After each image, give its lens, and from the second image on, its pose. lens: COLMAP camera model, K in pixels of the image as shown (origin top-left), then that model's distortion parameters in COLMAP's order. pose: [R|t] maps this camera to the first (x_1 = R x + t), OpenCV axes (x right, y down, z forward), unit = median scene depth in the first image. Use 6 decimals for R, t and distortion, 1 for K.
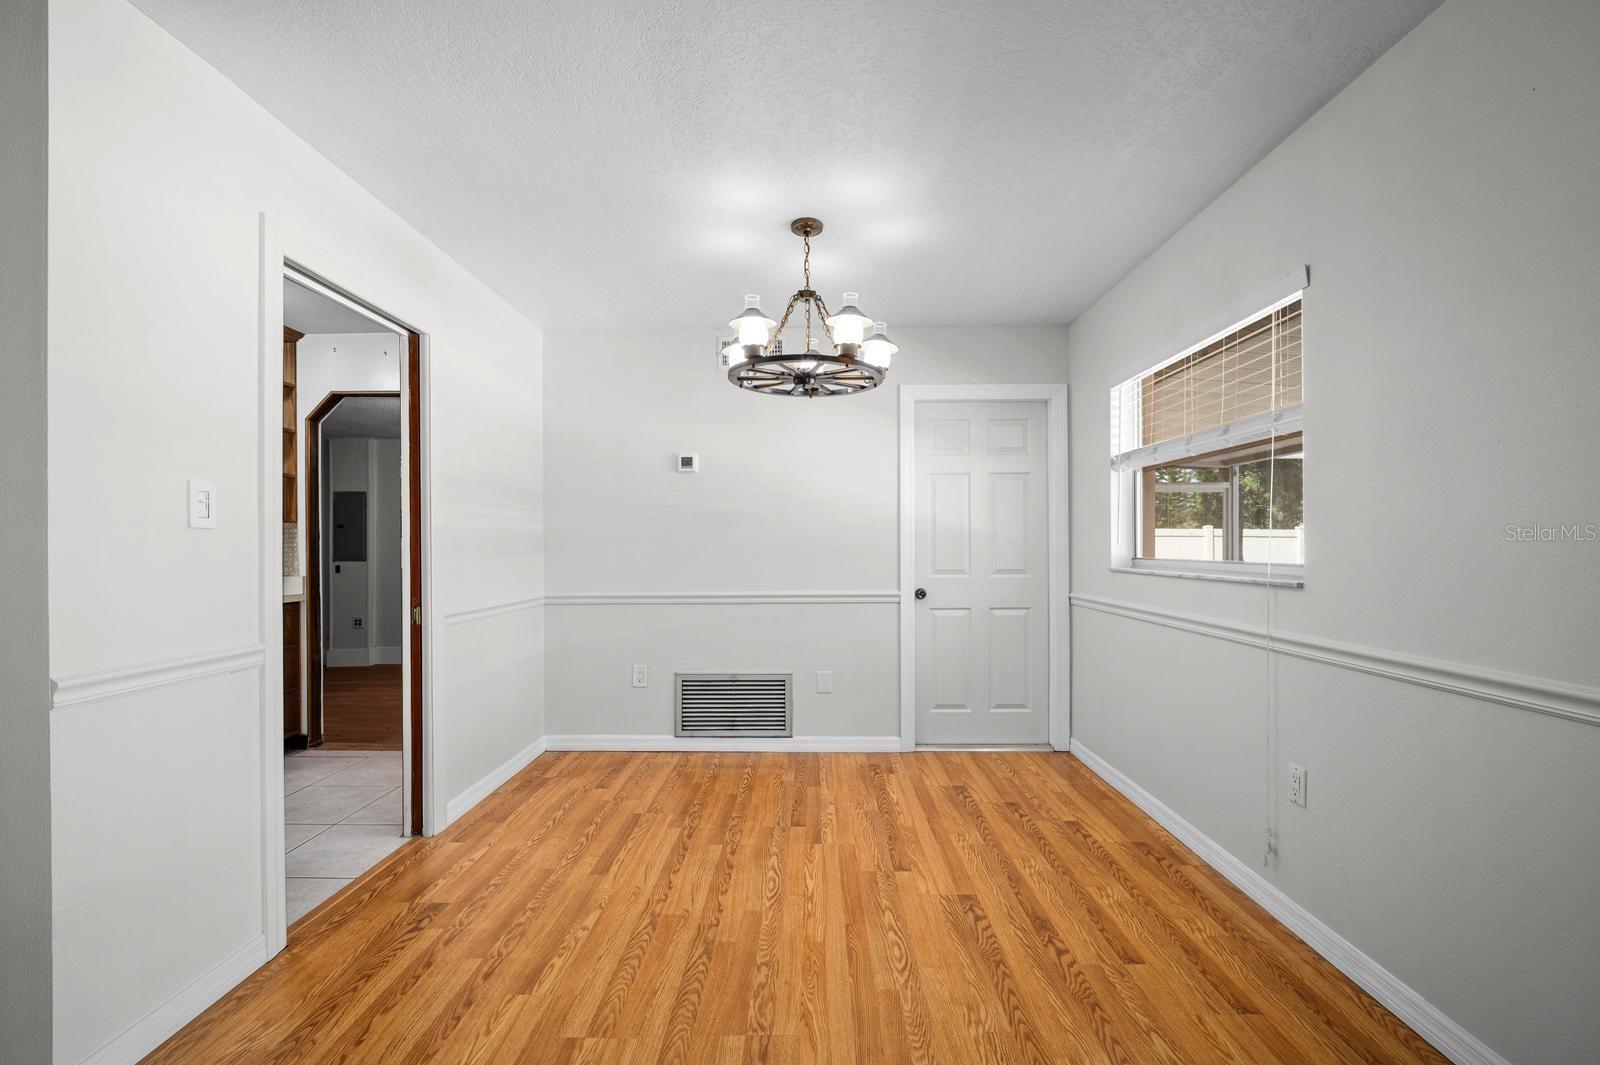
lens RADIAL K [[674.8, 0, 806.2], [0, 674.8, 546.8], [0, 0, 1]] dist [-0.013048, -0.000608]
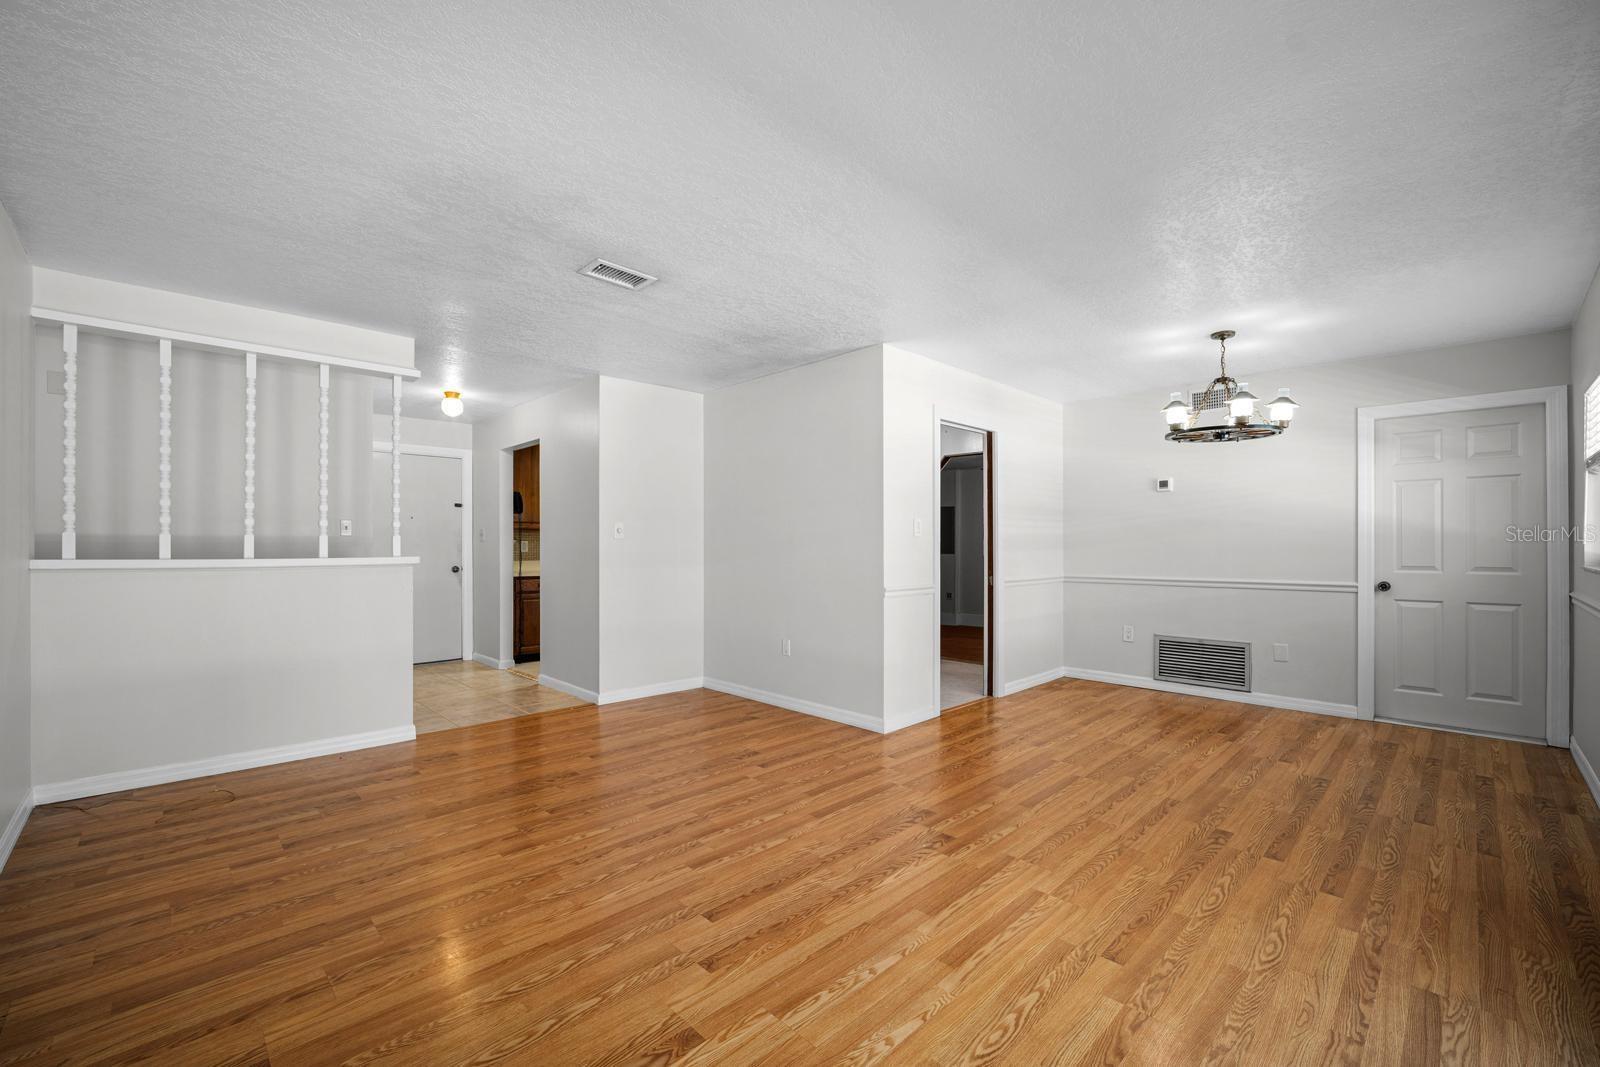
lens RADIAL K [[674.8, 0, 806.2], [0, 674.8, 547.8], [0, 0, 1]] dist [-0.013048, -0.000608]
pose [[0.712934, 0.006859, -0.701198, 0.310790], [-0.003051, 0.999973, 0.006679, -0.000510], [0.701225, -0.002623, 0.712936, -0.586883]]
